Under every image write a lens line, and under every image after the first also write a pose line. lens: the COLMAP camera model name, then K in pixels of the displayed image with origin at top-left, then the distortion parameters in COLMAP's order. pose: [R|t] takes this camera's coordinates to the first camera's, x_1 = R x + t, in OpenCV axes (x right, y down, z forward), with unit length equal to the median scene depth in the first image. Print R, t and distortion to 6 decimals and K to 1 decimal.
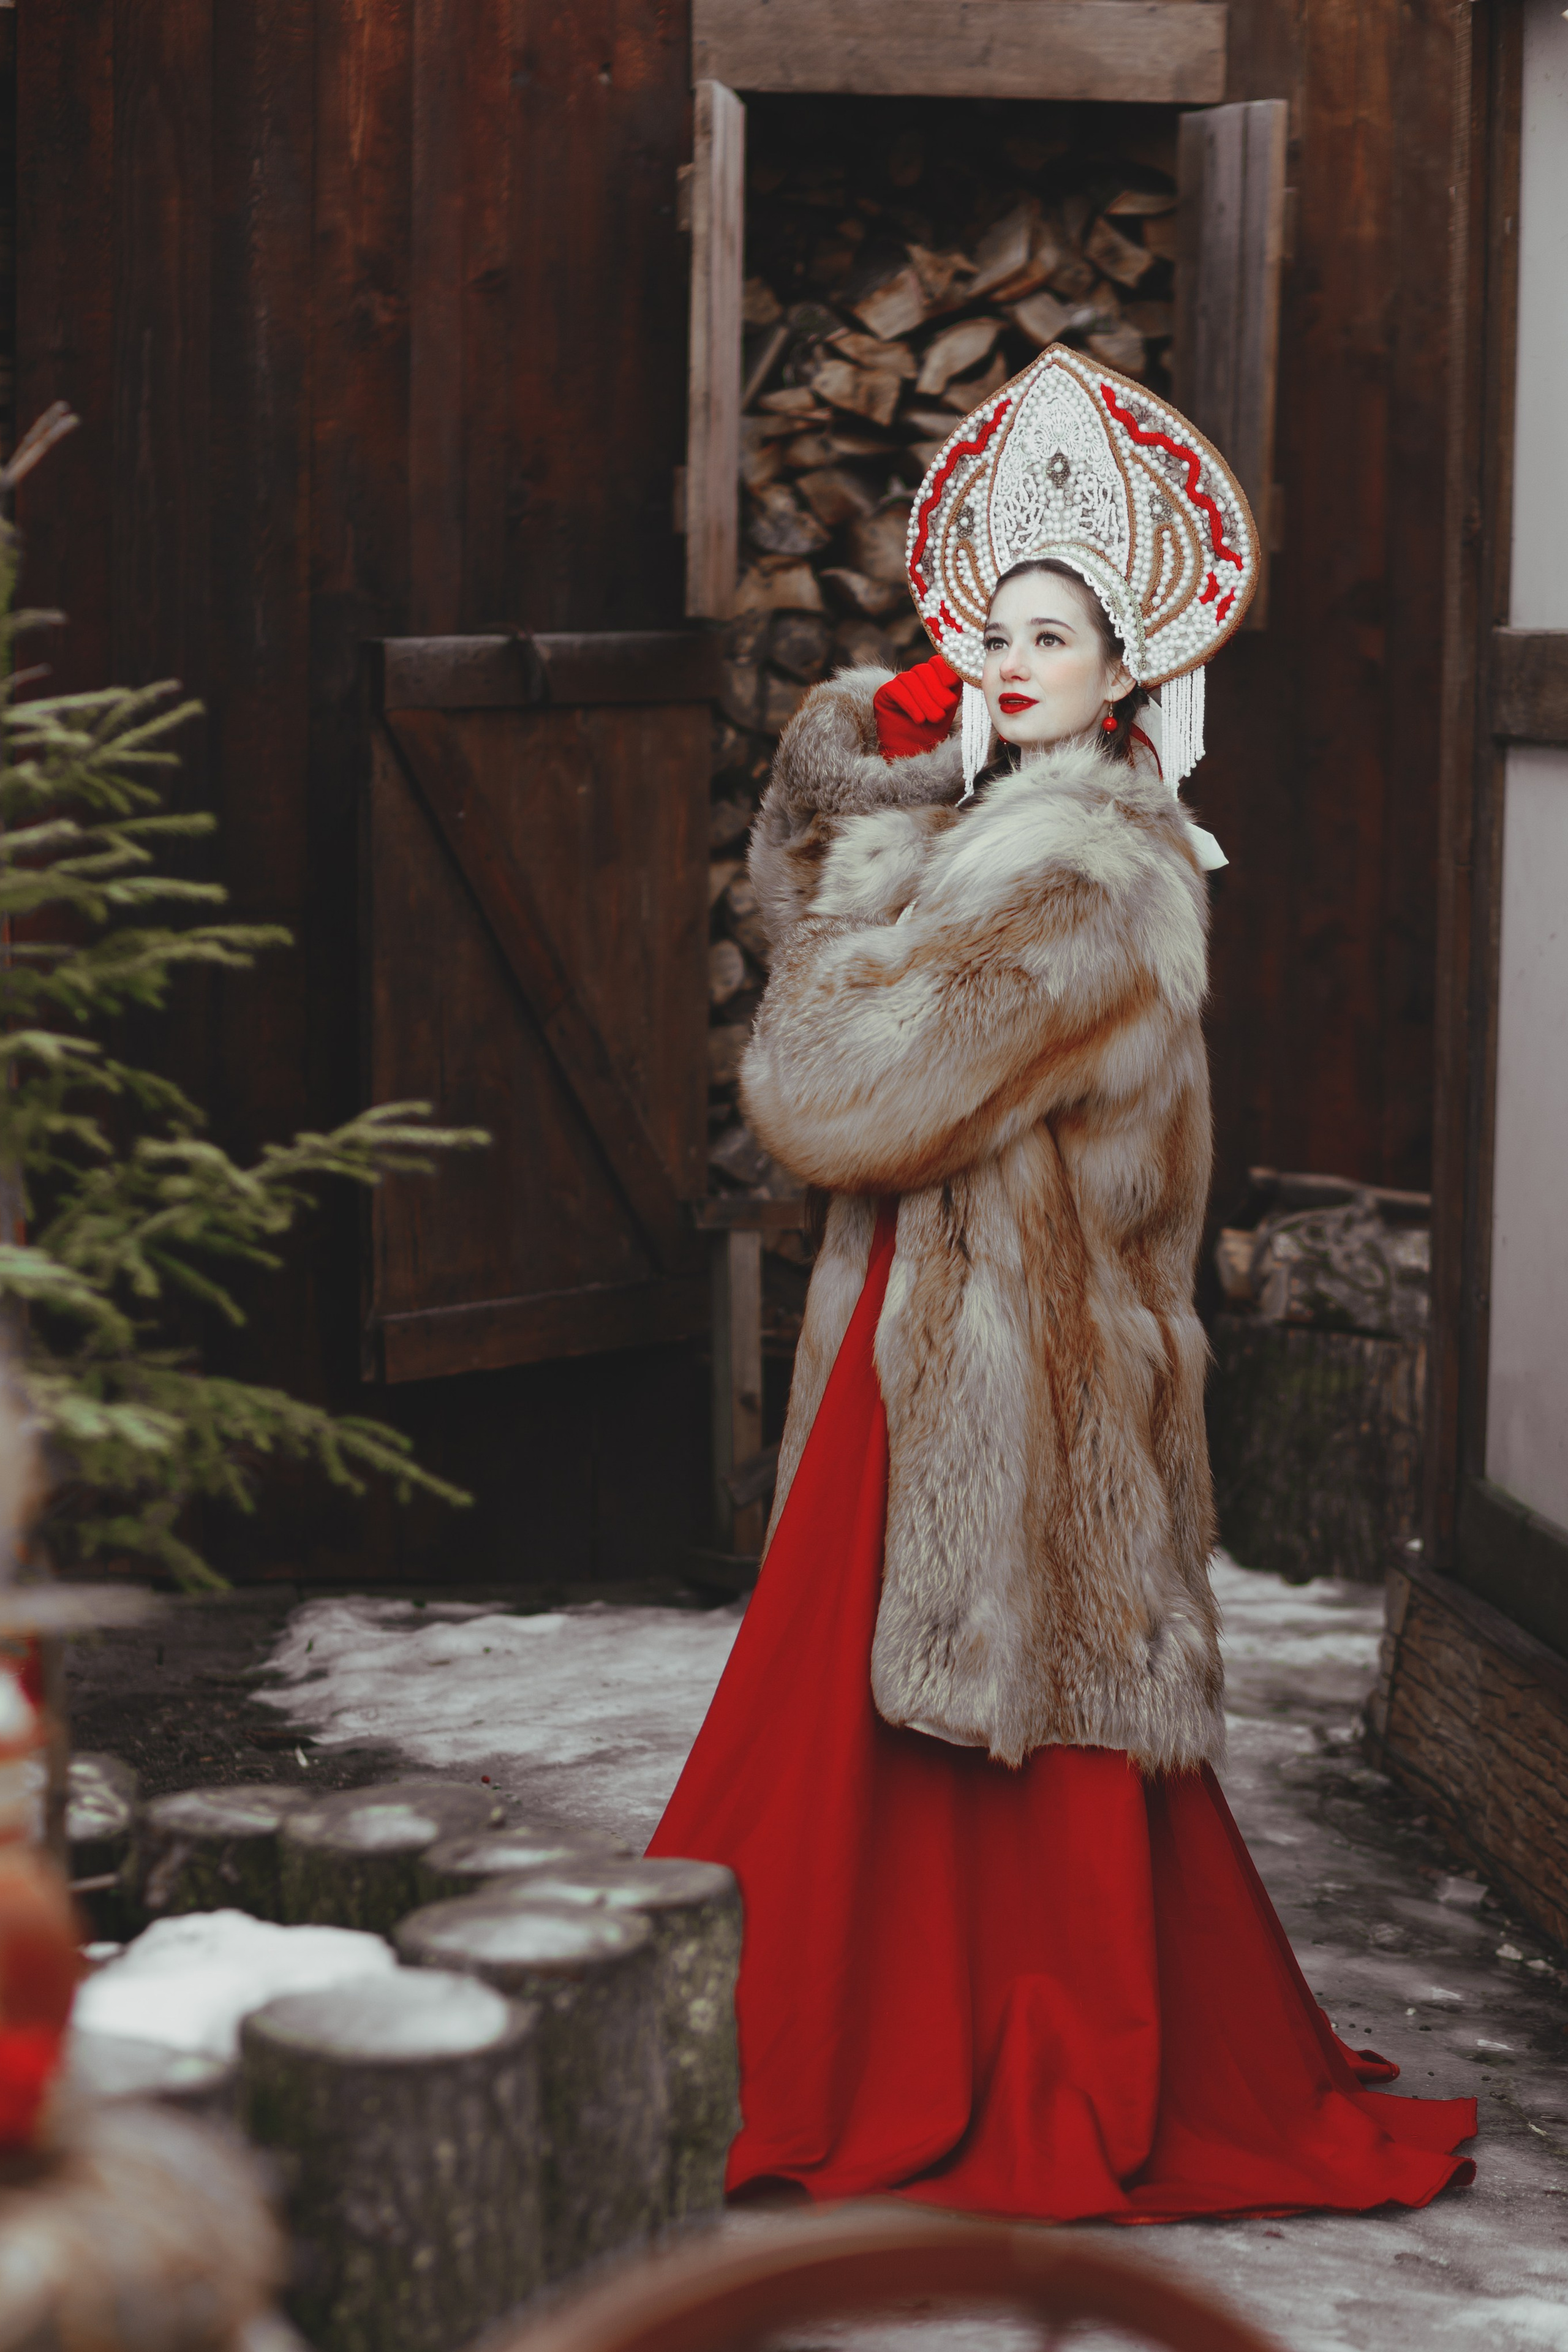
lens RADIAL K [[6700.8, 0, 785.9], [0, 6700.8, 1175.9], [0, 0, 1]] dist [0.058641, 0.647585]
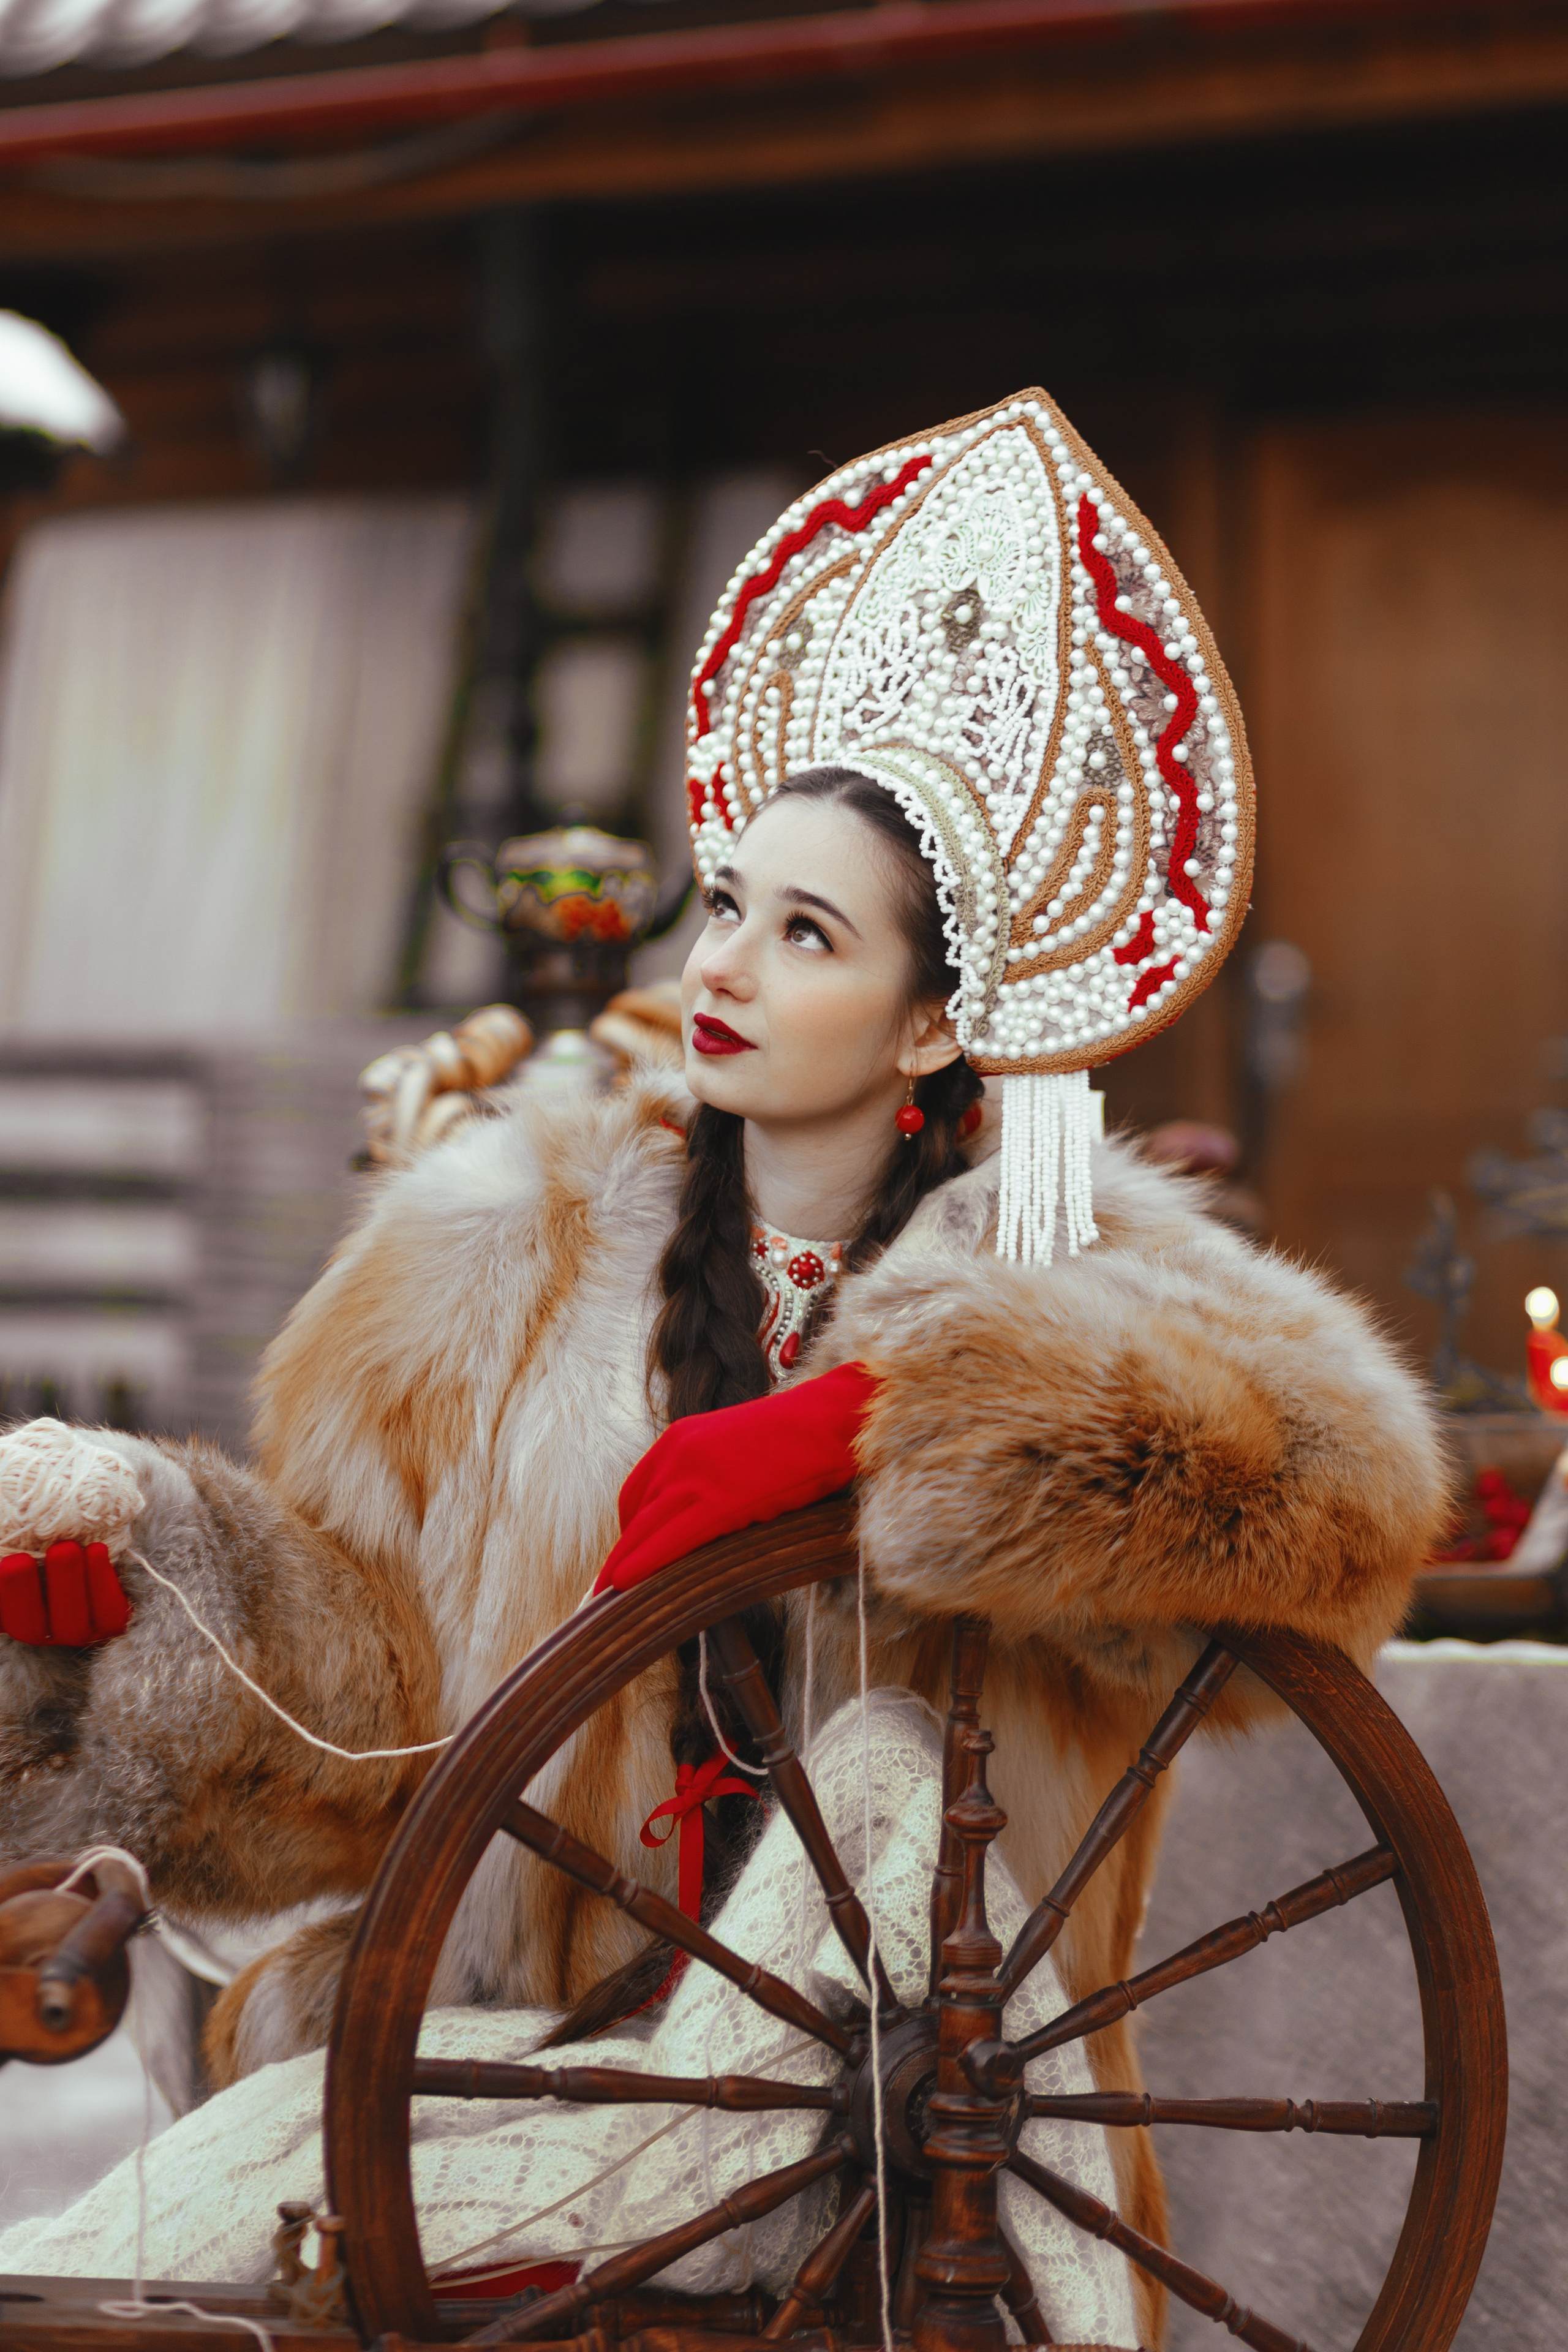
lens RADIAL K [[5950.2, 0, 788.1], [0, 5950.2, 1207.3], [0, 0, 1]] dist [0.047951, 0.582011]
pose [[0.936957, 0.335218, -0.098694, 0.089975], [-0.321473, 0.937586, 0.132619, -0.120151], [0.136990, -0.092530, 0.986241, 0.534298]]
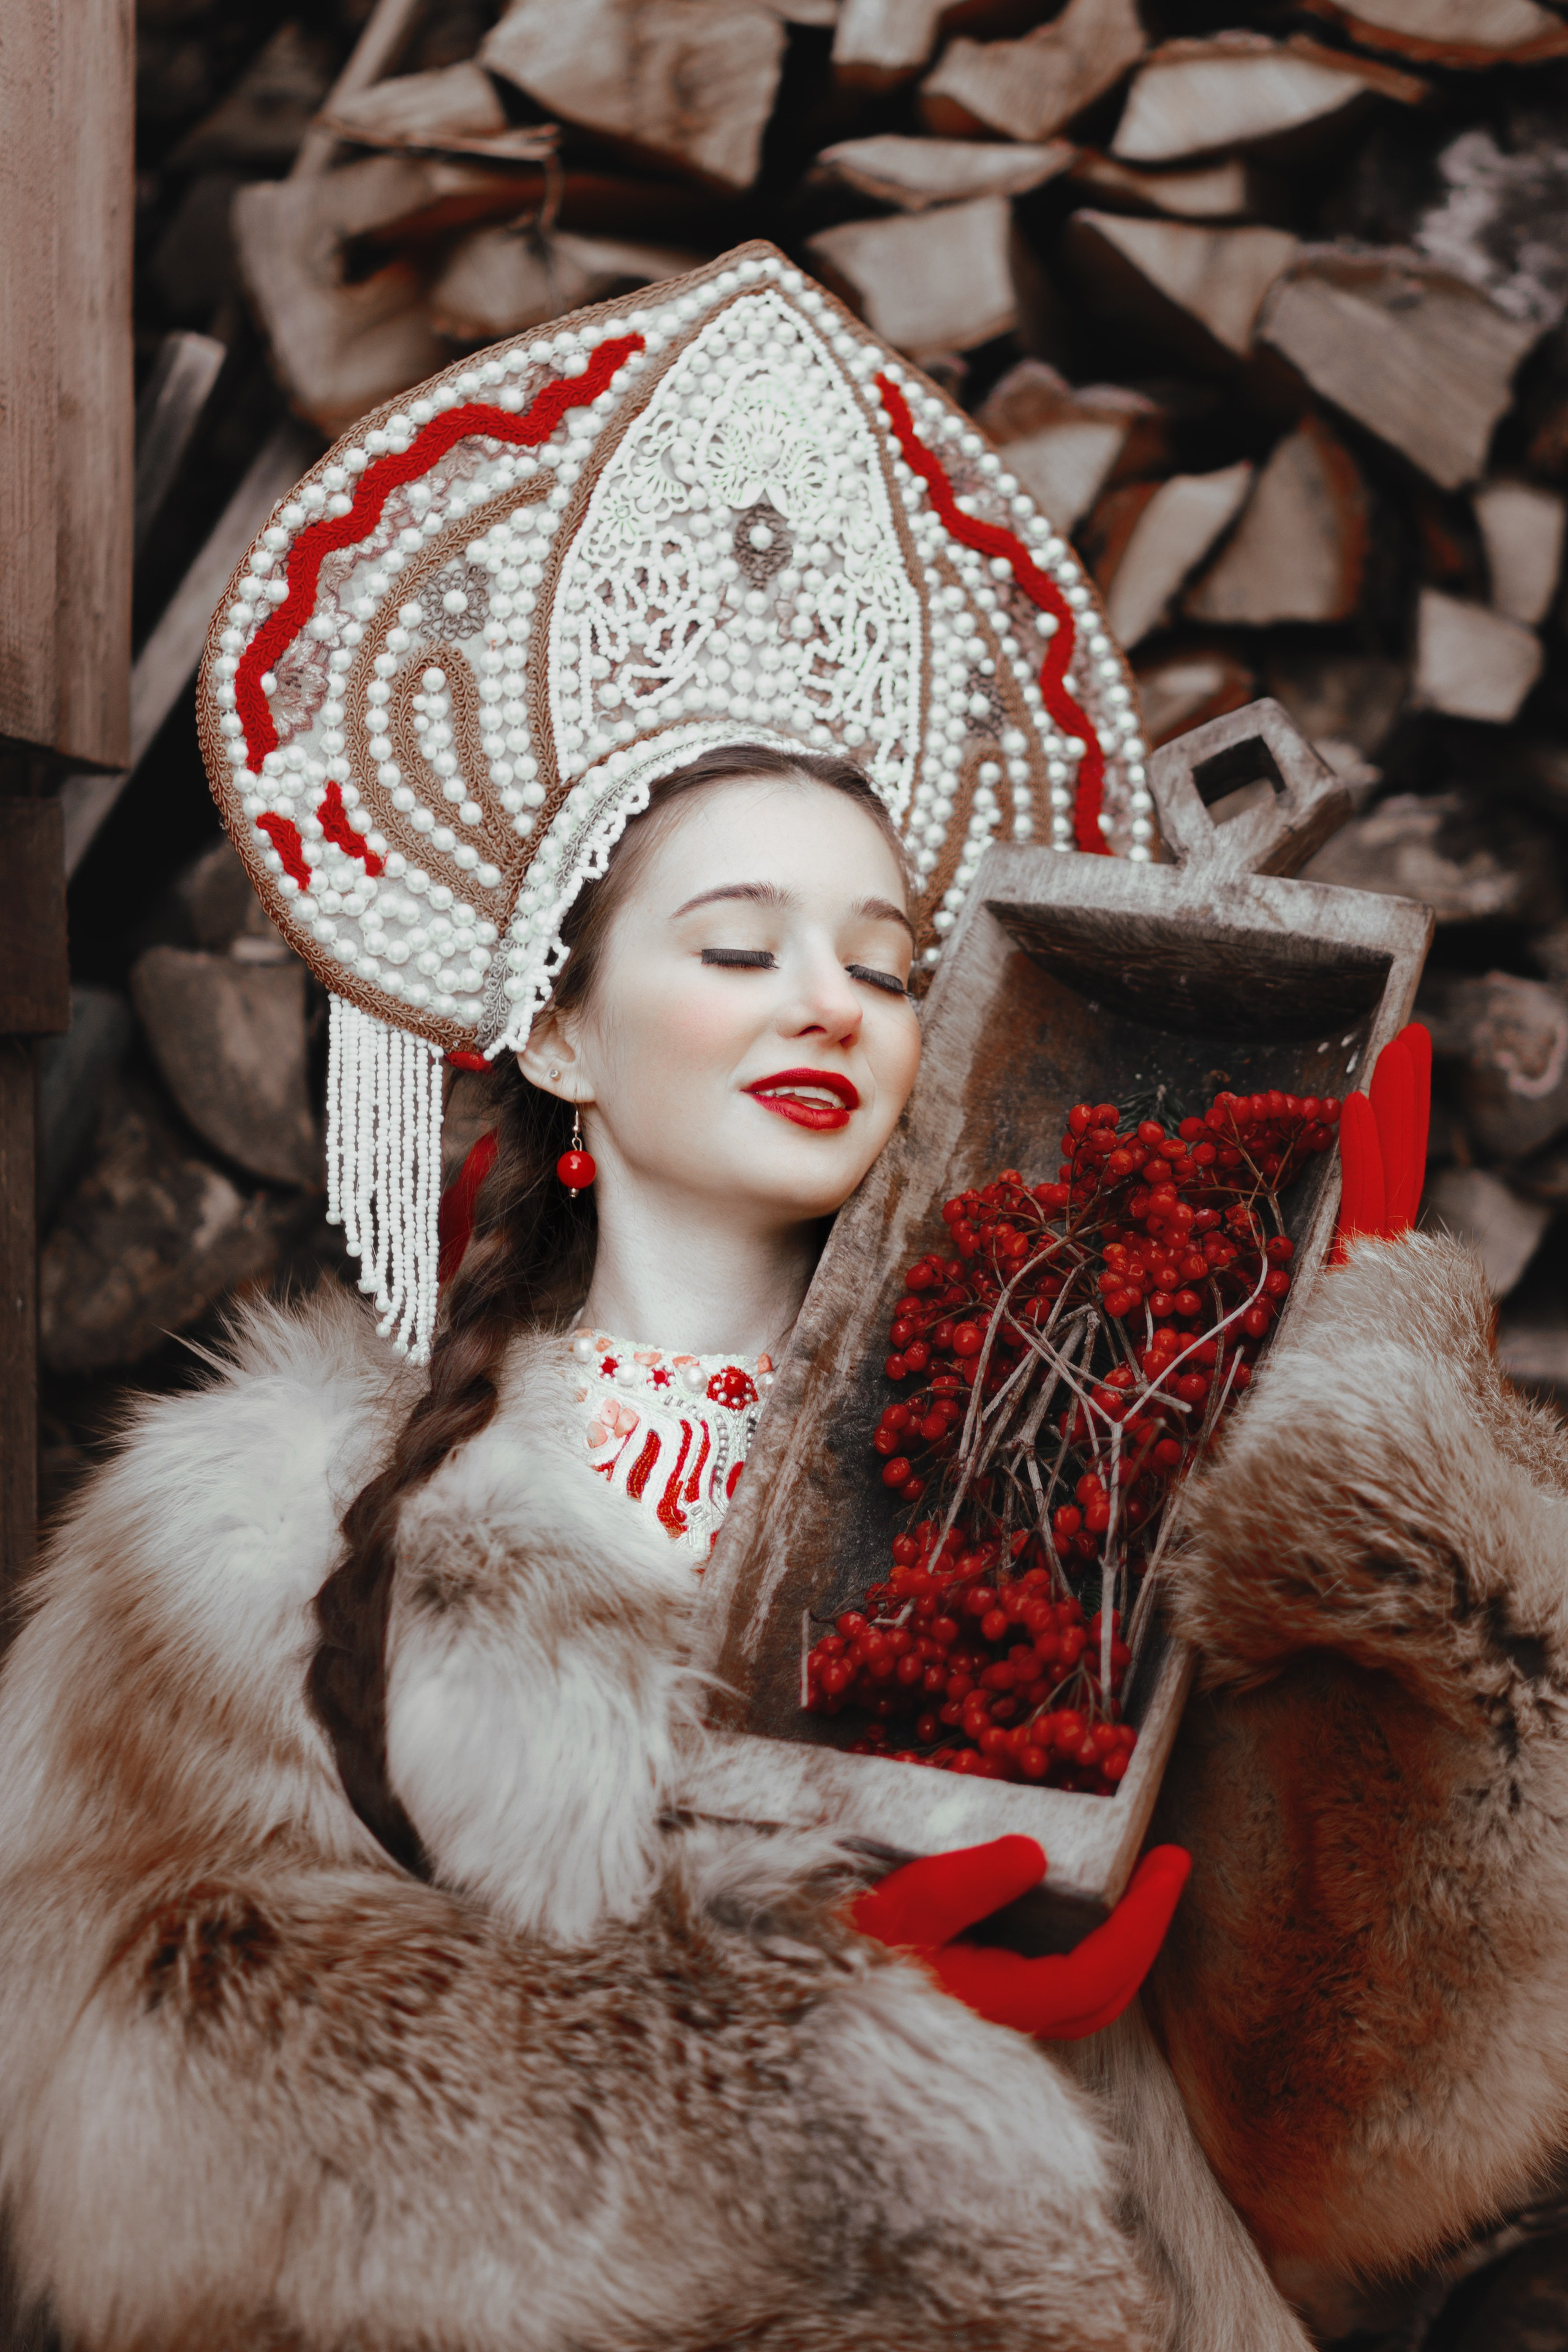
lens RADIAL K [[6697.9, 0, 784.4], [0, 6697.9, 924.4], [0, 0, 1]] dist [0.026074, 0.186762]
pose [[0.474924, 0.230738, 0.849239, -0.293294], [-0.072310, 0.971984, -0.223650, 0.005790], [-0.877051, 0.044809, 0.478303, 0.812827]]
